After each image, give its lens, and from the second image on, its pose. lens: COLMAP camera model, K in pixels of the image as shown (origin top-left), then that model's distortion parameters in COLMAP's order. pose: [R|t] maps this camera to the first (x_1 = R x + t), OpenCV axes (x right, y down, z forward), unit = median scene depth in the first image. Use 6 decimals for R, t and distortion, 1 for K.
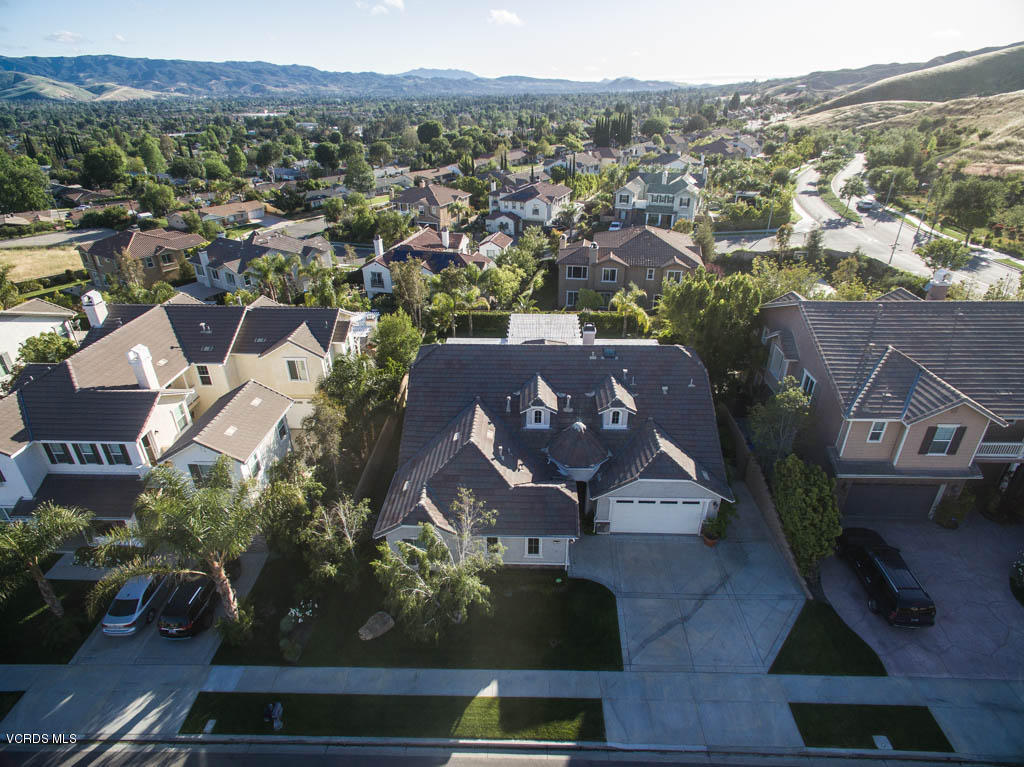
lens RADIAL K [[567.3, 0, 512.0], [0, 567.3, 383.5], [0, 0, 1]] dist [0.008477, -0.001035]
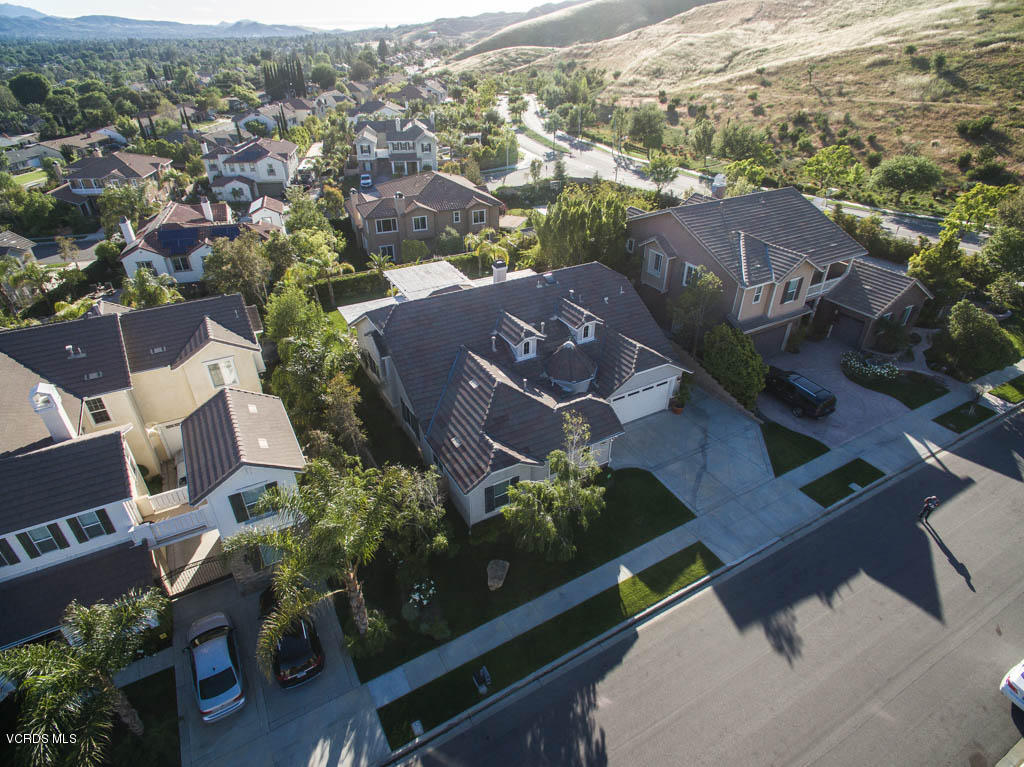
lens RADIAL K [[567.3, 0, 512.0], [0, 567.3, 383.5], [0, 0, 1]] dist [0.008477, -0.001035]
pose [[0.853876, -0.268375, 0.445949, -0.465026], [0.235449, 0.963301, 0.128899, -0.020271], [-0.464176, -0.005066, 0.885729, 0.071868]]
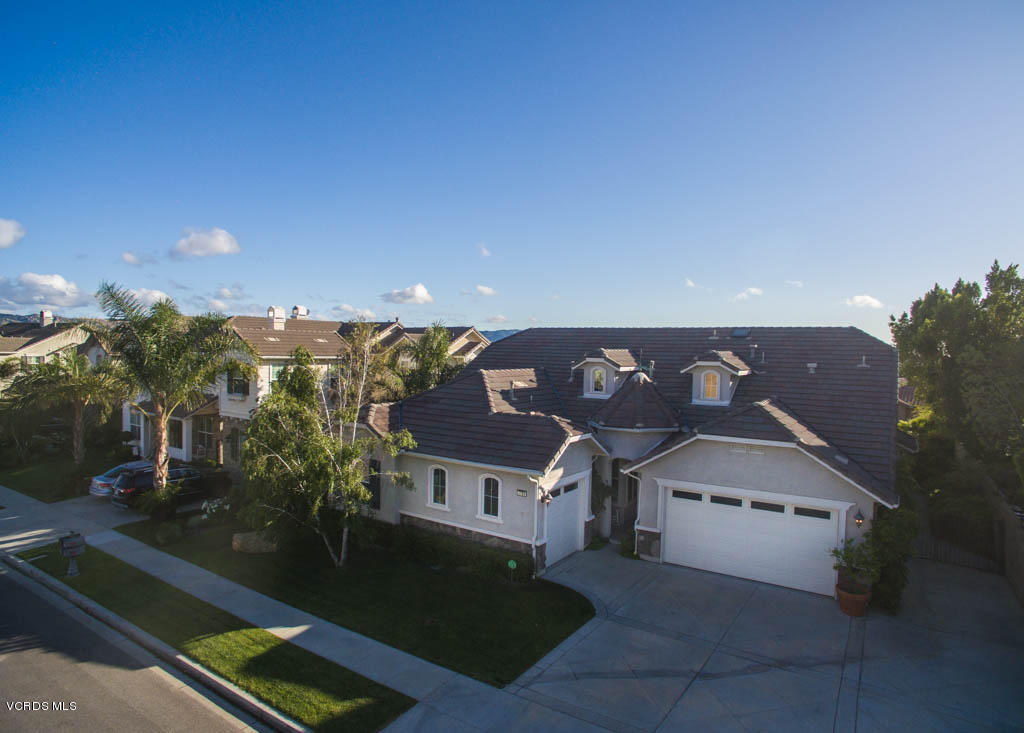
lens RADIAL K [[584.6, 0, 512.0], [0, 584.6, 366.5], [0, 0, 1]] dist [-0.095093, 0.064735]
pose [[0.847086, 0.035668, -0.530257, 0.330968], [-0.268511, 0.889759, -0.369096, 0.331080], [0.458636, 0.455036, 0.763280, 0.396434]]
